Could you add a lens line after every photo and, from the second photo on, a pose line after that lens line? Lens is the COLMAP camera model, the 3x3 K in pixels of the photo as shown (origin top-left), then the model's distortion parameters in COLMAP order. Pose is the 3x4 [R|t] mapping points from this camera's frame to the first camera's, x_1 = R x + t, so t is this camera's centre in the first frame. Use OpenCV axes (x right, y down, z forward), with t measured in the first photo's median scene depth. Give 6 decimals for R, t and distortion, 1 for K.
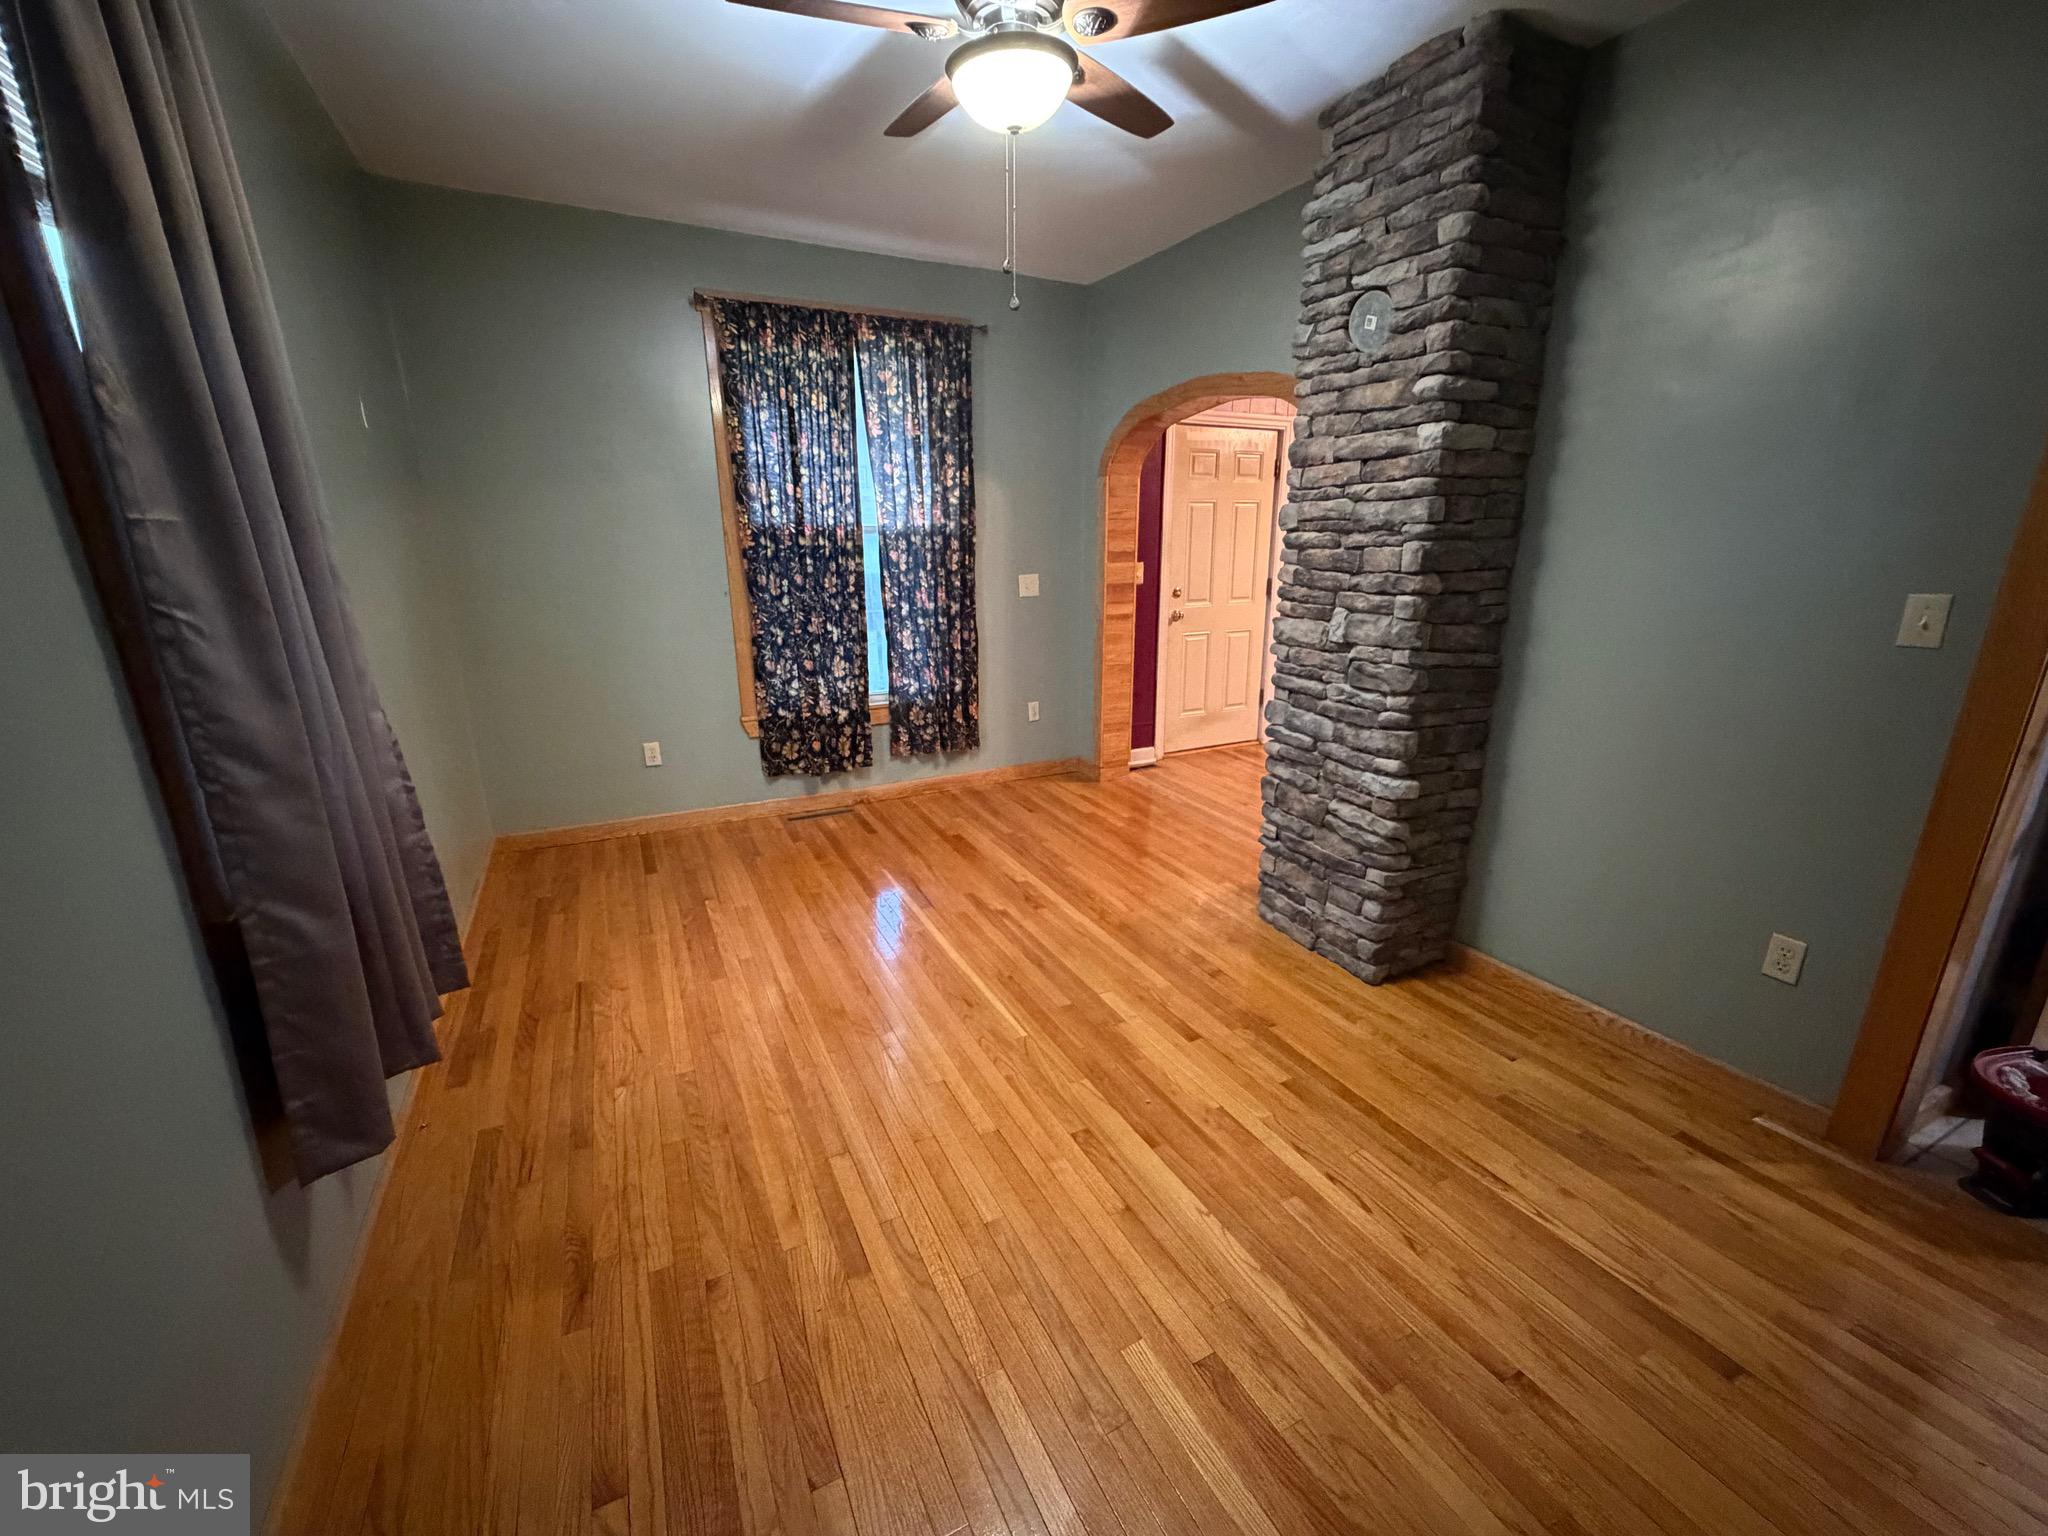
lens RADIAL K [[805.8, 0, 1016.6], [0, 805.8, 763.2], [0, 0, 1]] dist [0.000060, 0.000100]
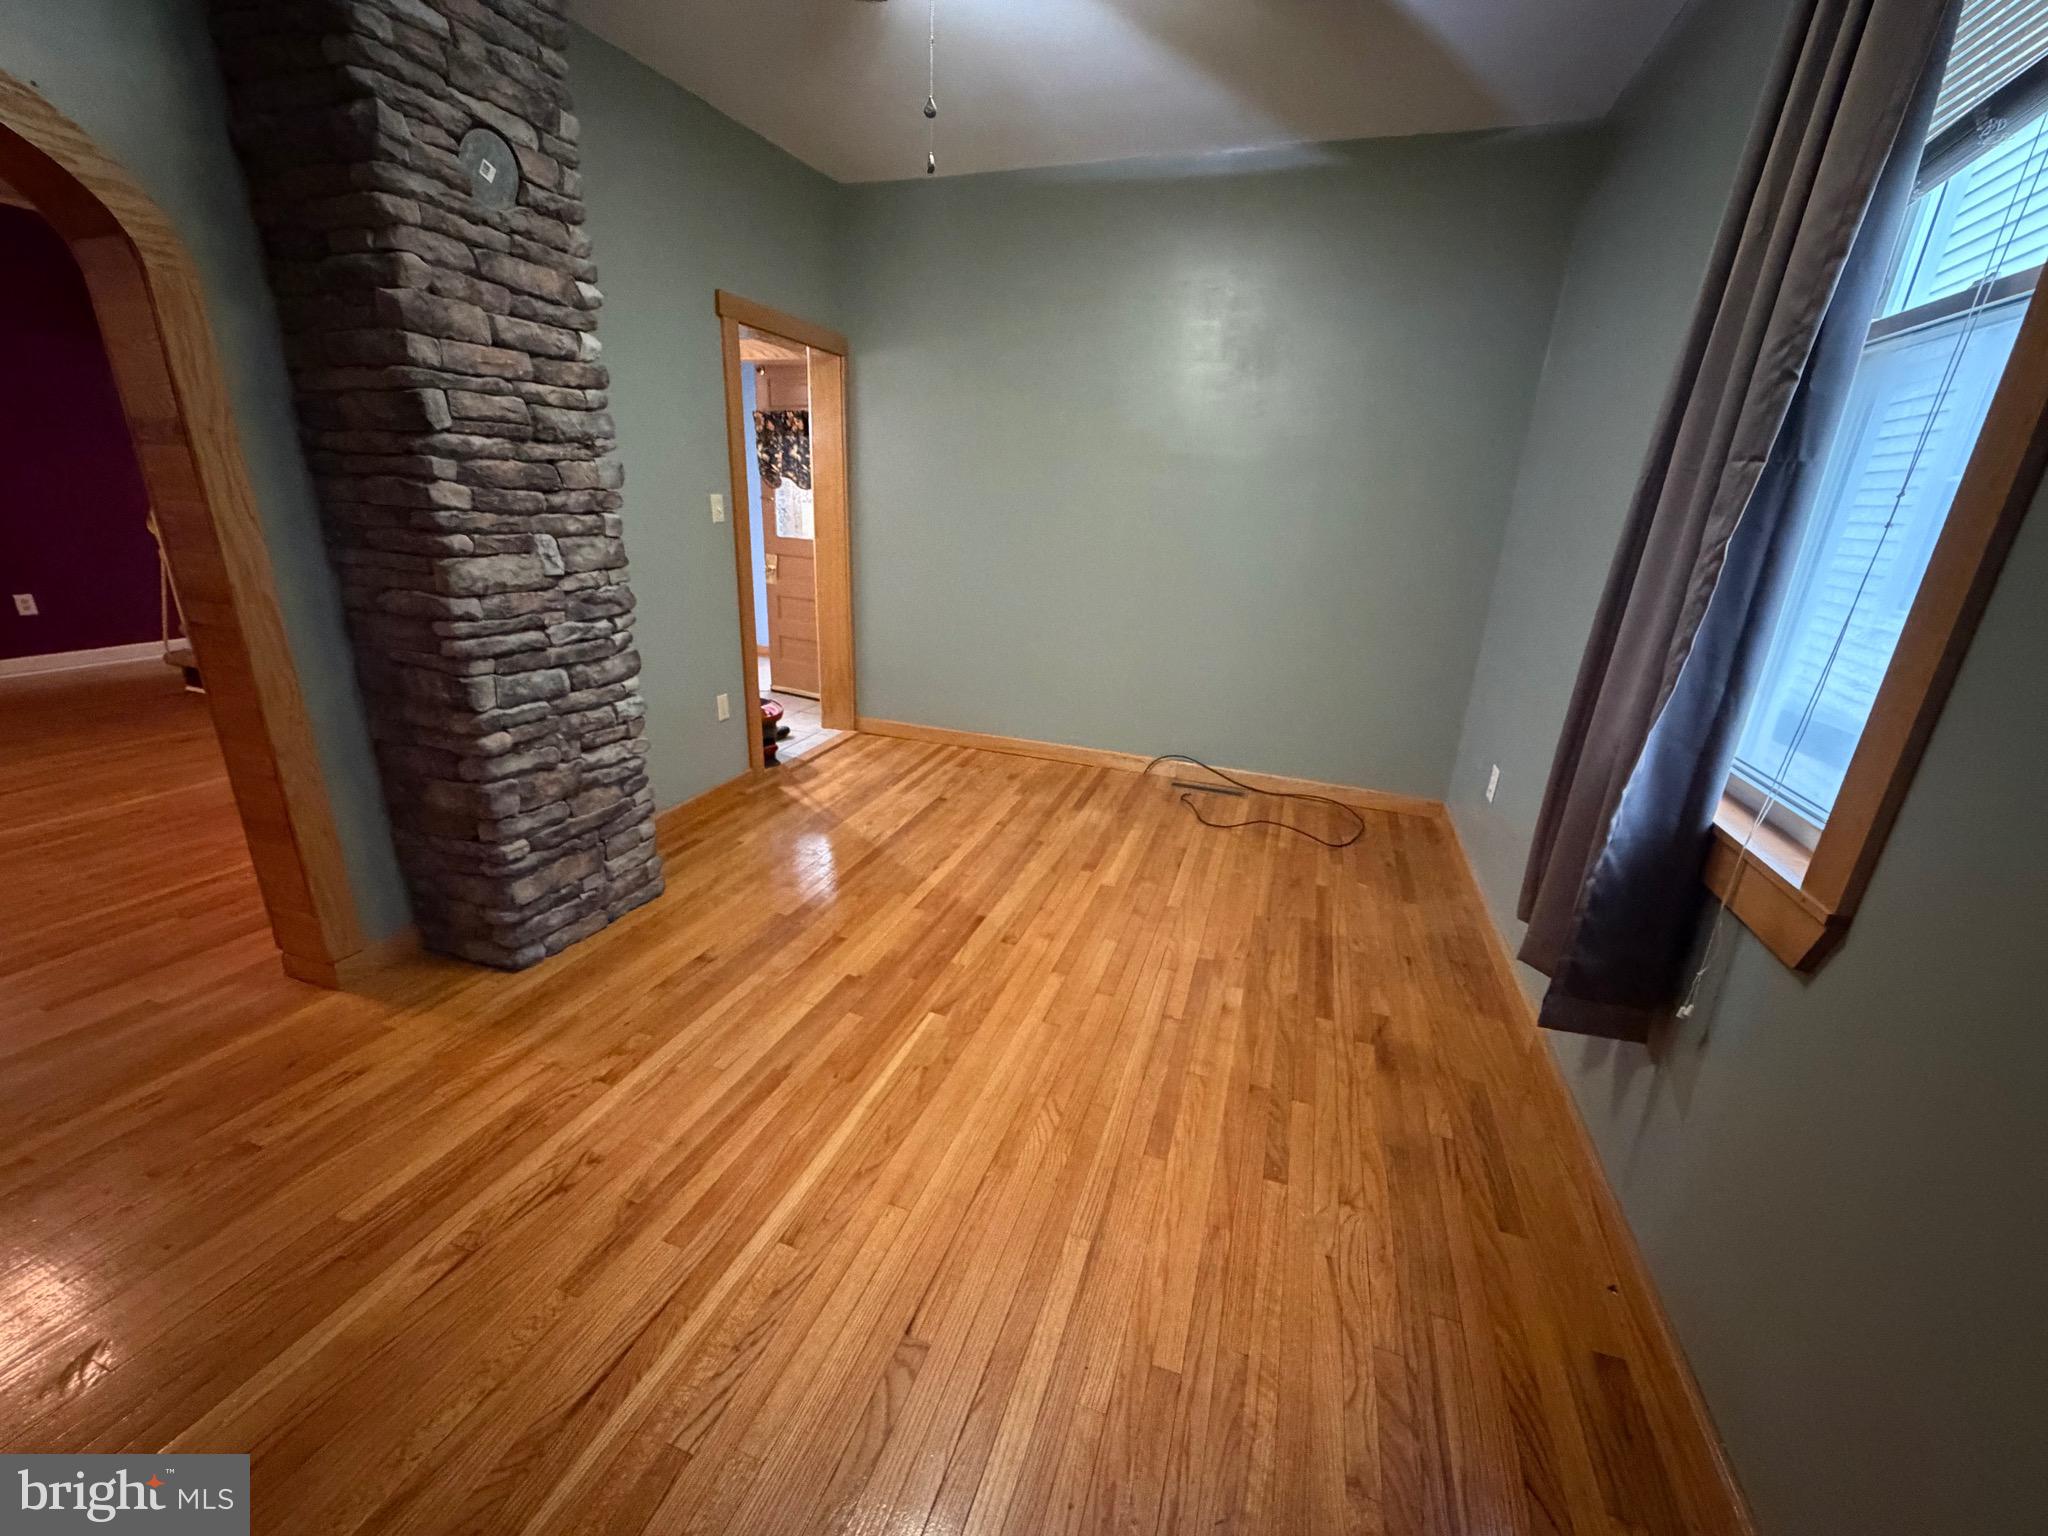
lens RADIAL K [[805.8, 0, 1016.6], [0, 805.8, 763.2], [0, 0, 1]] dist [0.000060, 0.000100]
pose [[-0.687648, -0.253655, 0.680293, -0.574511], [0.160832, 0.860490, 0.483415, -0.318615], [-0.708007, 0.441832, -0.550918, 1.236748]]
